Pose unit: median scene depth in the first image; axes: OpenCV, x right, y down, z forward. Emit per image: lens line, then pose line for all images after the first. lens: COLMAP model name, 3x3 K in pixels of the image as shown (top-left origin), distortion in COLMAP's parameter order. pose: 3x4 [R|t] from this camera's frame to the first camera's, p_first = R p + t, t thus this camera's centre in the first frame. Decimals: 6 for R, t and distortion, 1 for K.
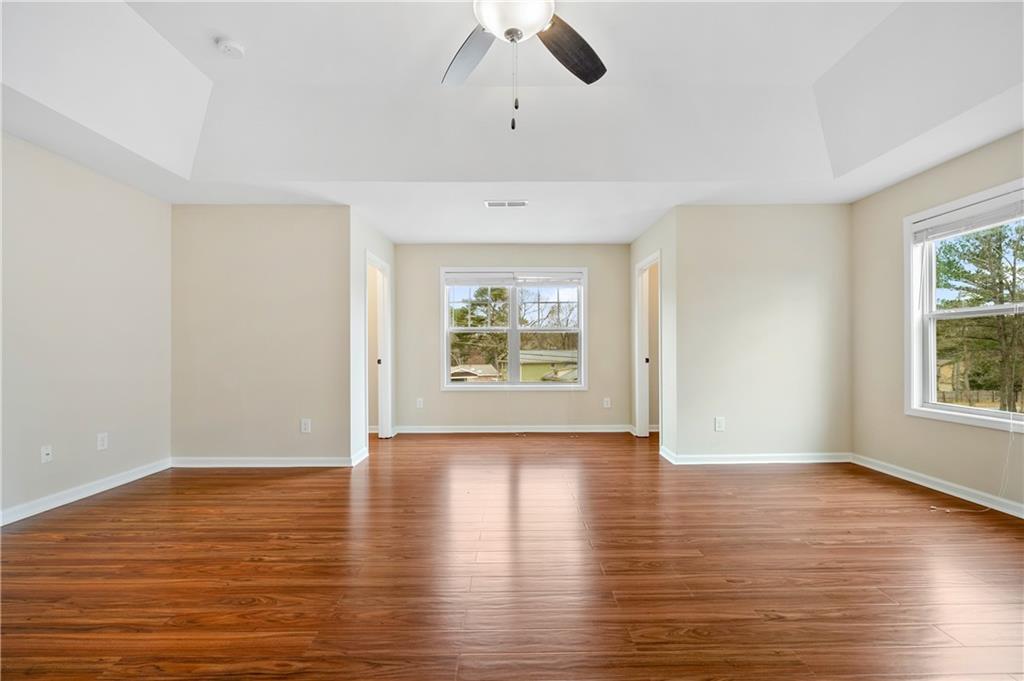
lens RADIAL K [[443.0, 0, 515.7], [0, 443.0, 344.4], [0, 0, 1]] dist [0.000843, -0.000358]
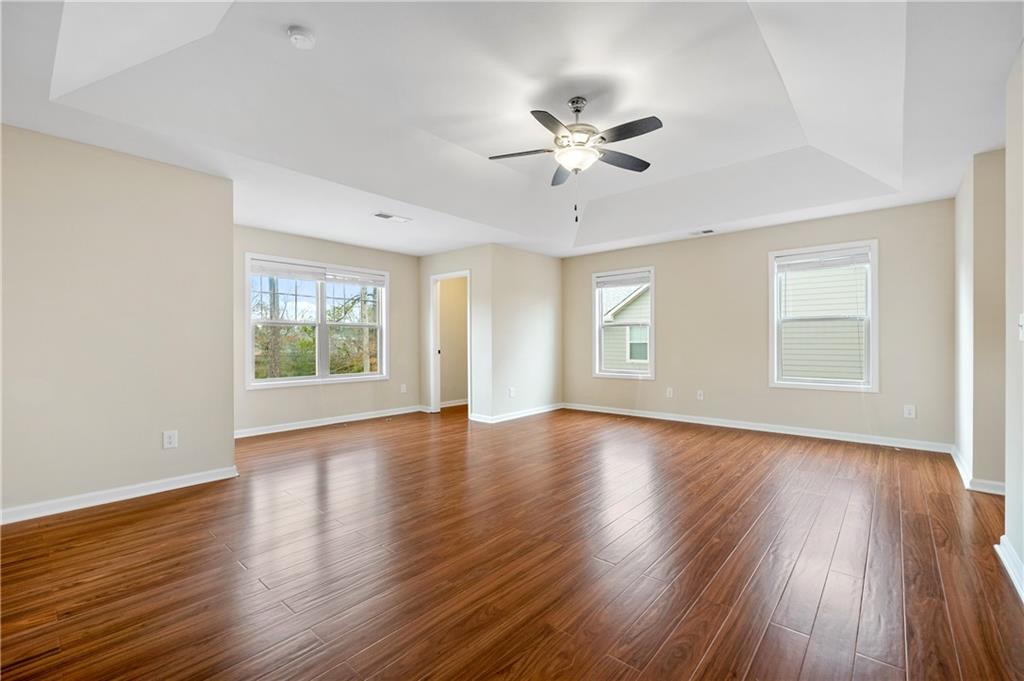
lens RADIAL K [[443.0, 0, 515.7], [0, 443.0, 344.4], [0, 0, 1]] dist [0.000843, -0.000358]
pose [[0.657933, -0.004711, 0.753062, -0.605194], [-0.007015, 0.999899, 0.012384, -0.003486], [-0.753044, -0.013430, 0.657833, -0.003365]]
